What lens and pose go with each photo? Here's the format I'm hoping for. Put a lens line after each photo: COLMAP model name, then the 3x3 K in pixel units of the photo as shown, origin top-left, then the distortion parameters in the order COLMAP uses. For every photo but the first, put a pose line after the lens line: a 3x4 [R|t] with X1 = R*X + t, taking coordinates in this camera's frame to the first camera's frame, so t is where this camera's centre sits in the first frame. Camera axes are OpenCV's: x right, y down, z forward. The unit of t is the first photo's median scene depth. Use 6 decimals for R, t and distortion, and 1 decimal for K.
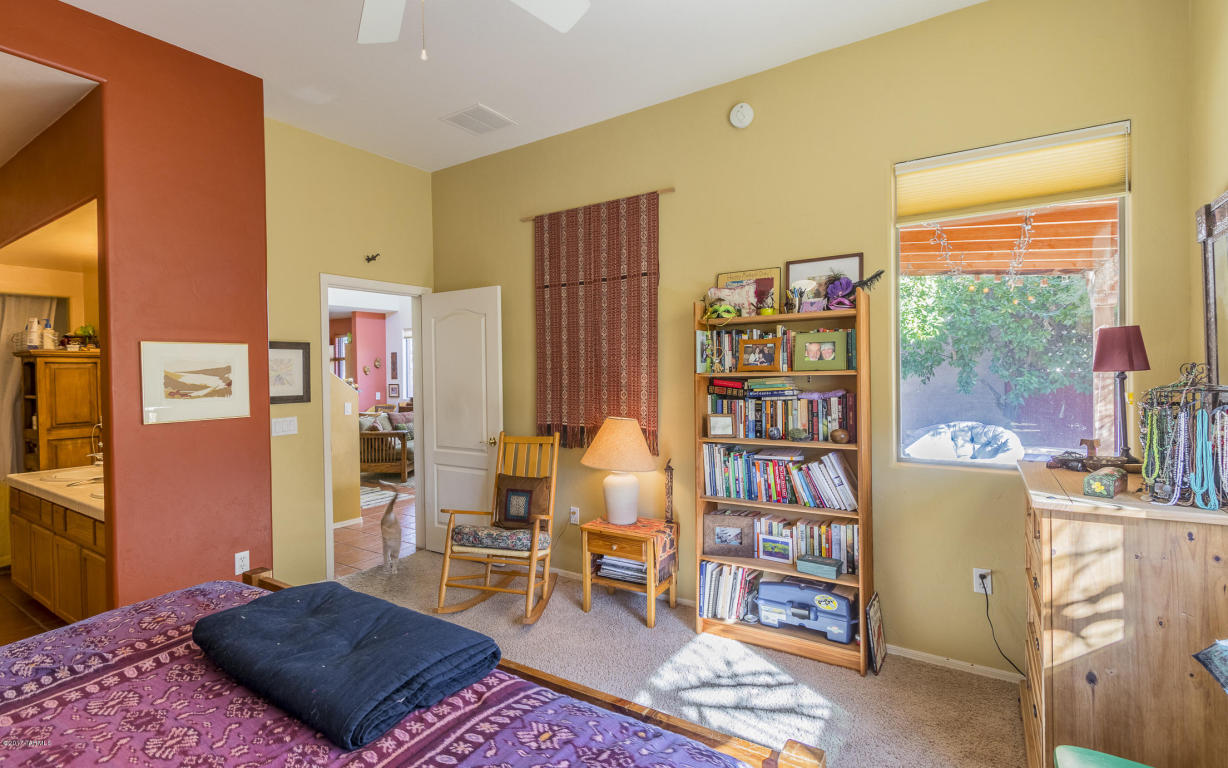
lens RADIAL K [[569.5, 0, 599.7], [0, 569.5, 381.2], [0, 0, 1]] dist [0.001161, -0.001994]
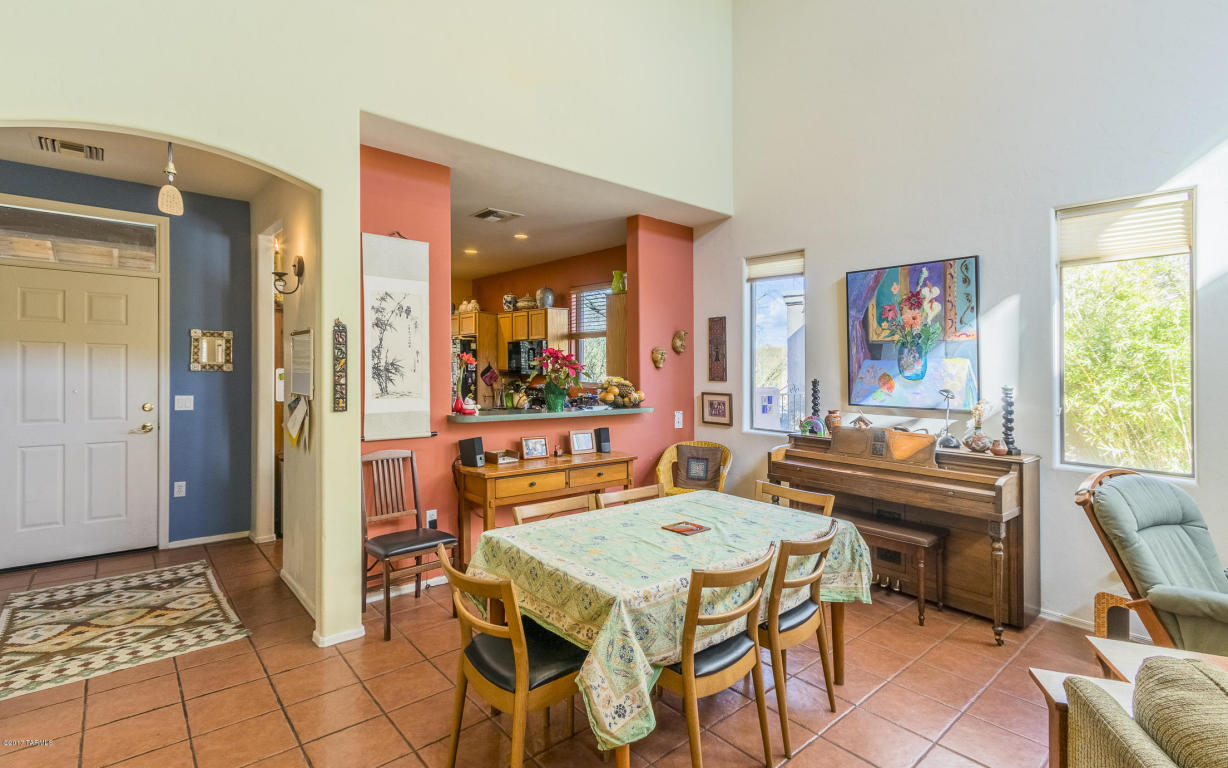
lens RADIAL K [[569.5, 0, 617.5], [0, 569.5, 367.1], [0, 0, 1]] dist [0.001161, -0.001994]
pose [[0.963978, 0.021639, -0.265101, -0.673258], [-0.025070, 0.999640, -0.009565, -0.016416], [0.264799, 0.015866, 0.964173, 1.218502]]
